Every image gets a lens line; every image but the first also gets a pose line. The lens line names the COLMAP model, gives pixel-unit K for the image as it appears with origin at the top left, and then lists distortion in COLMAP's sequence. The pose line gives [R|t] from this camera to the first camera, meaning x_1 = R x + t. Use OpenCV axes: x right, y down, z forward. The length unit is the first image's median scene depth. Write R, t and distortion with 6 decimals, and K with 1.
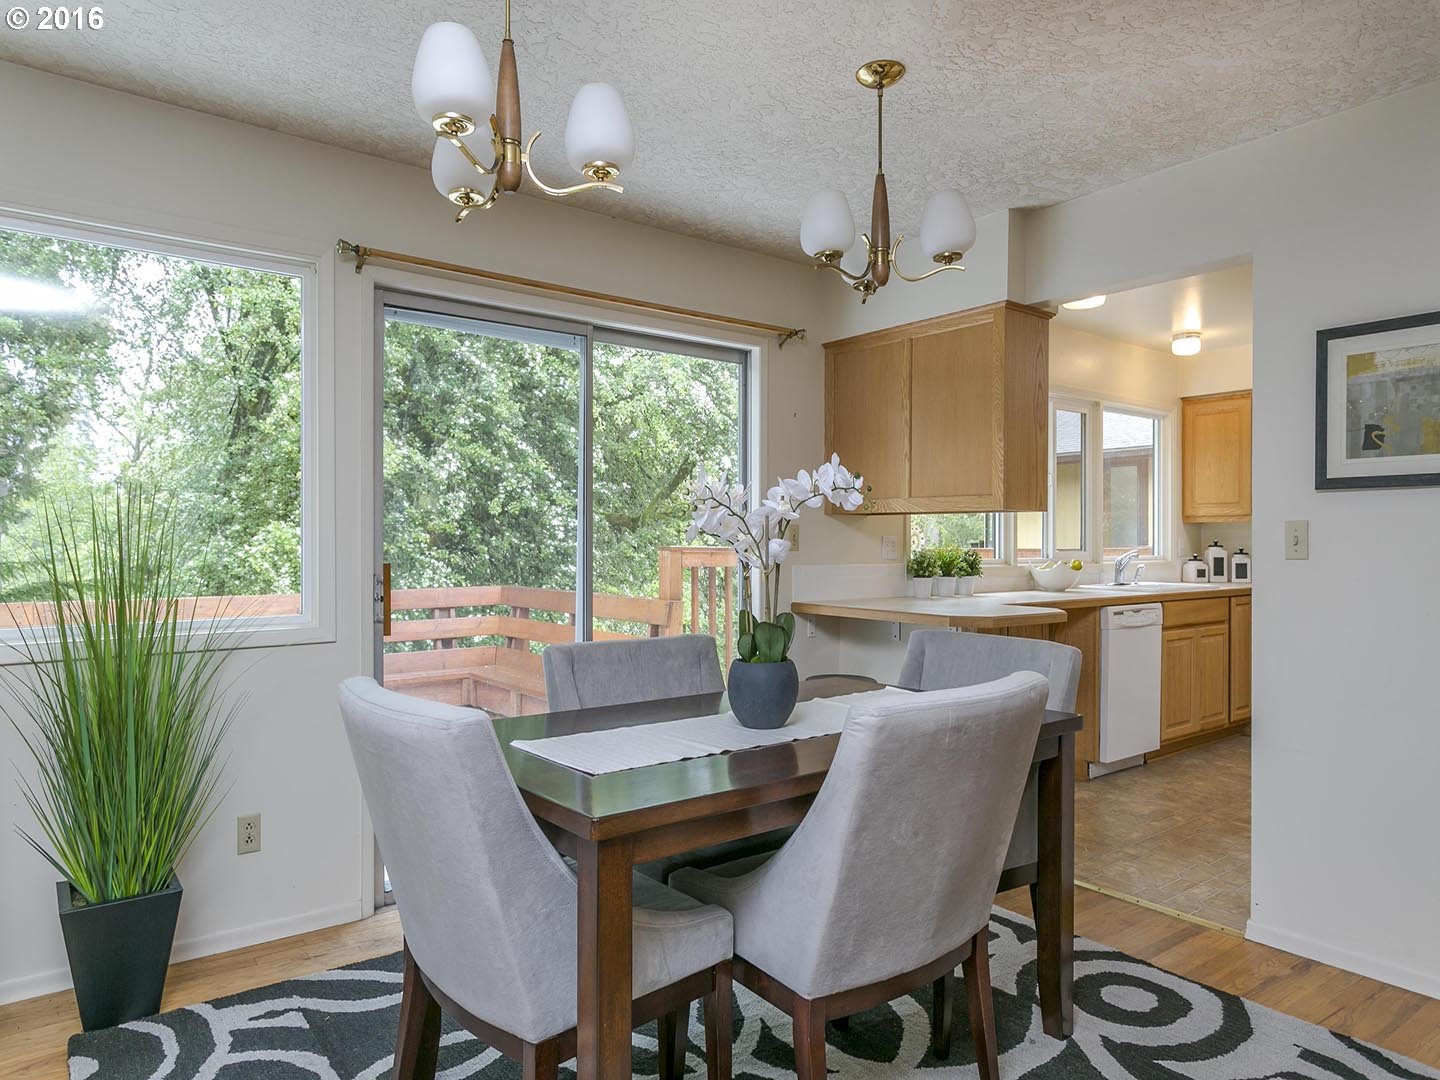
lens RADIAL K [[932.0, 0, 677.6], [0, 932.0, 539.8], [0, 0, 1]] dist [-0.006083, -0.000607]
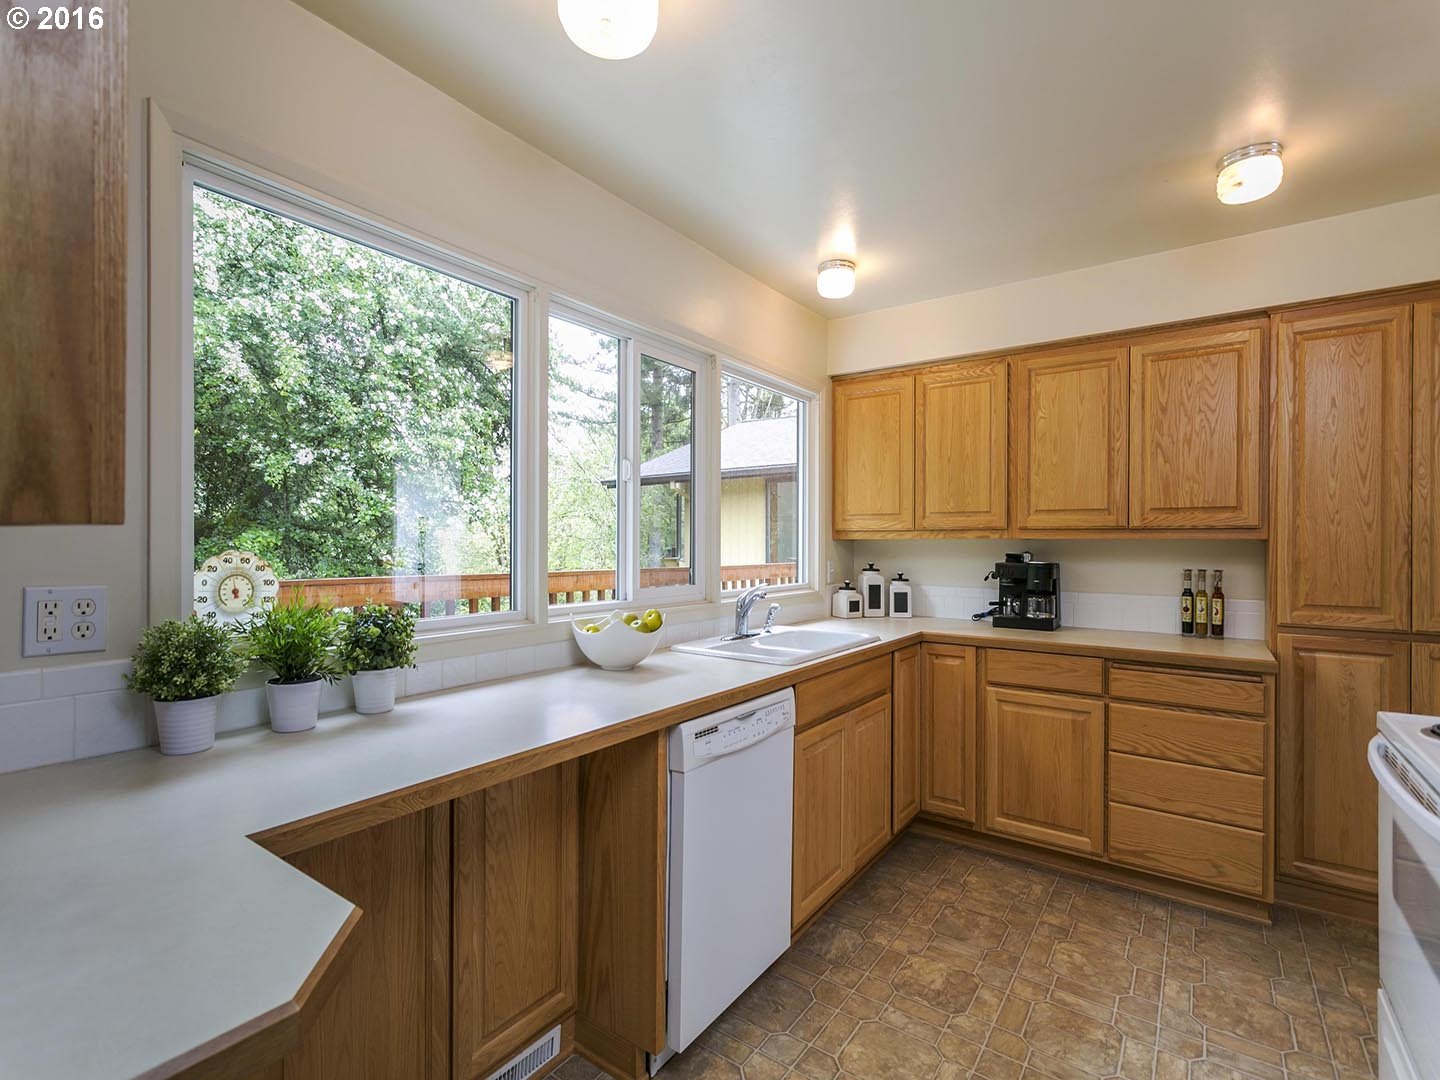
lens RADIAL K [[678.4, 0, 688.8], [0, 678.4, 537.6], [0, 0, 1]] dist [0.000039, 0.000505]
pose [[0.961163, 0.004464, 0.275944, 0.316152], [-0.002379, 0.999966, -0.007891, -0.017525], [-0.275970, 0.006928, 0.961141, 0.569609]]
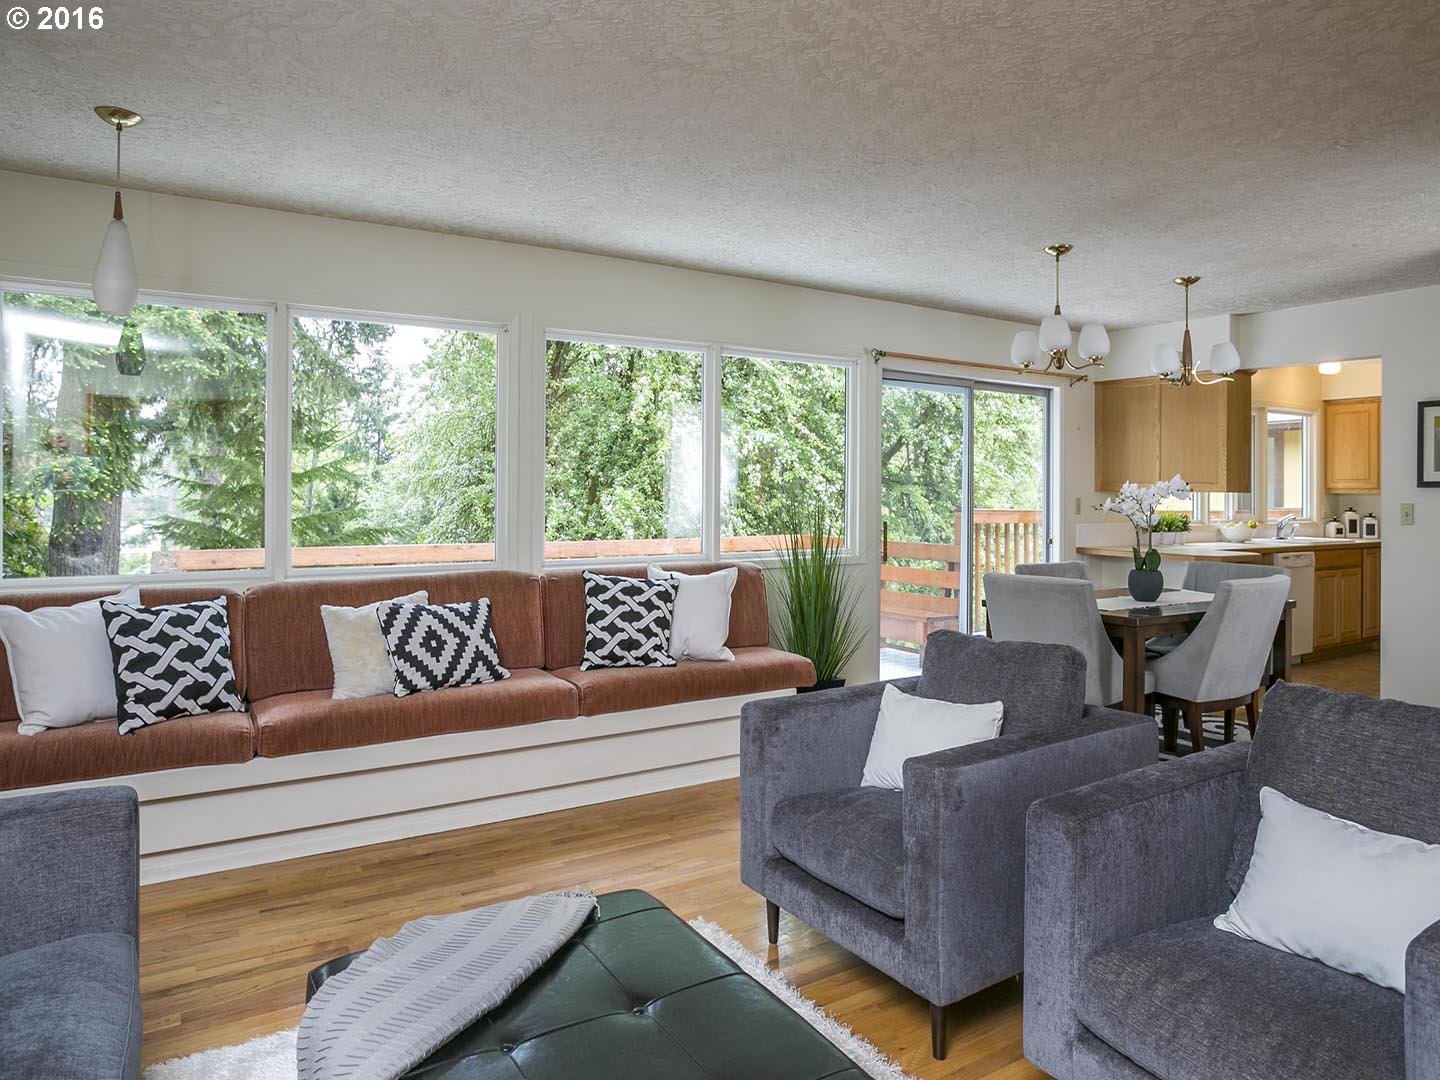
lens RADIAL K [[934.0, 0, 720.8], [0, 934.0, 480.9], [0, 0, 1]] dist [-0.005810, 0.000199]
pose [[0.998329, 0.004773, -0.057582, -0.287786], [-0.005457, 0.999916, -0.011730, -0.017982], [0.057521, 0.012024, 0.998272, -0.451839]]
